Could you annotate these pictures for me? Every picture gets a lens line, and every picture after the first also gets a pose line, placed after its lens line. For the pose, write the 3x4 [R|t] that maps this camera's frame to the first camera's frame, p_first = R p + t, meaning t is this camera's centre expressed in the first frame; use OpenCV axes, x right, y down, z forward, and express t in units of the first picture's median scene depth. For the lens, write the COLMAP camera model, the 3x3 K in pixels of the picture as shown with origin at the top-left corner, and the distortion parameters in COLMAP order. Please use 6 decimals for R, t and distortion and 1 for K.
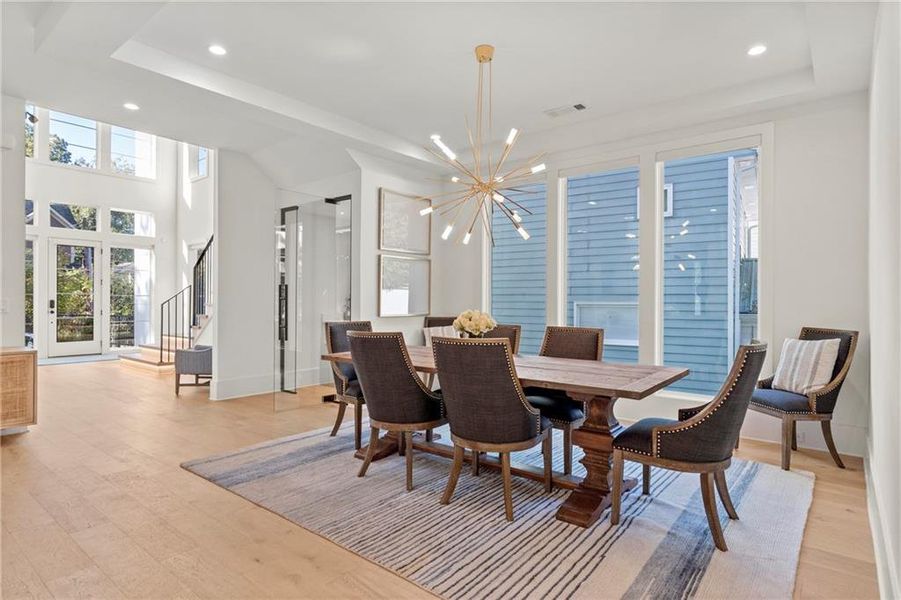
lens RADIAL K [[498.0, 0, 448.1], [0, 498.0, 298.2], [0, 0, 1]] dist [0.004610, 0.001552]
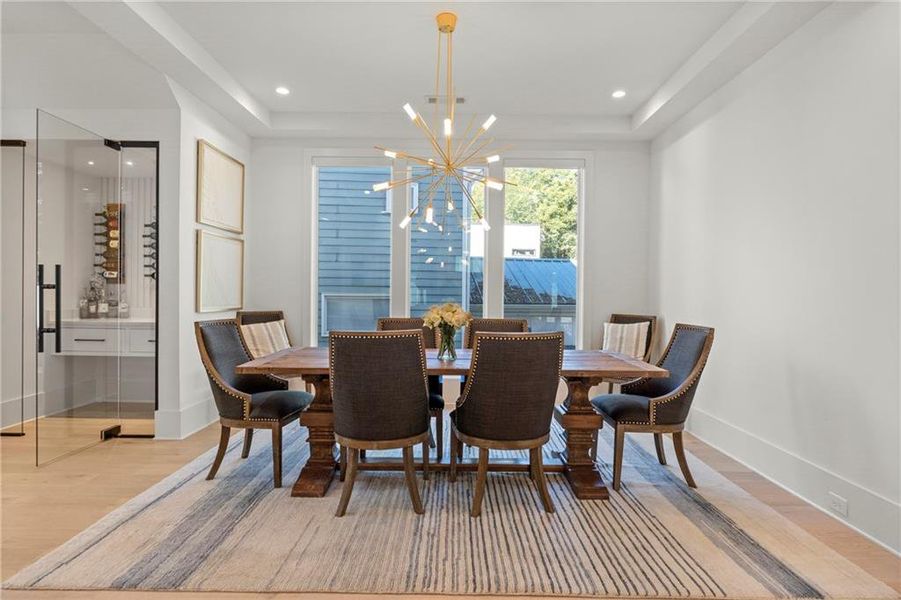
lens RADIAL K [[514.4, 0, 453.7], [0, 514.4, 299.6], [0, 0, 1]] dist [-0.002993, -0.000493]
pose [[0.773284, -0.004037, 0.634047, -0.404624], [-0.008998, 0.999809, 0.017340, 0.000771], [-0.633996, -0.019114, 0.773100, 0.197188]]
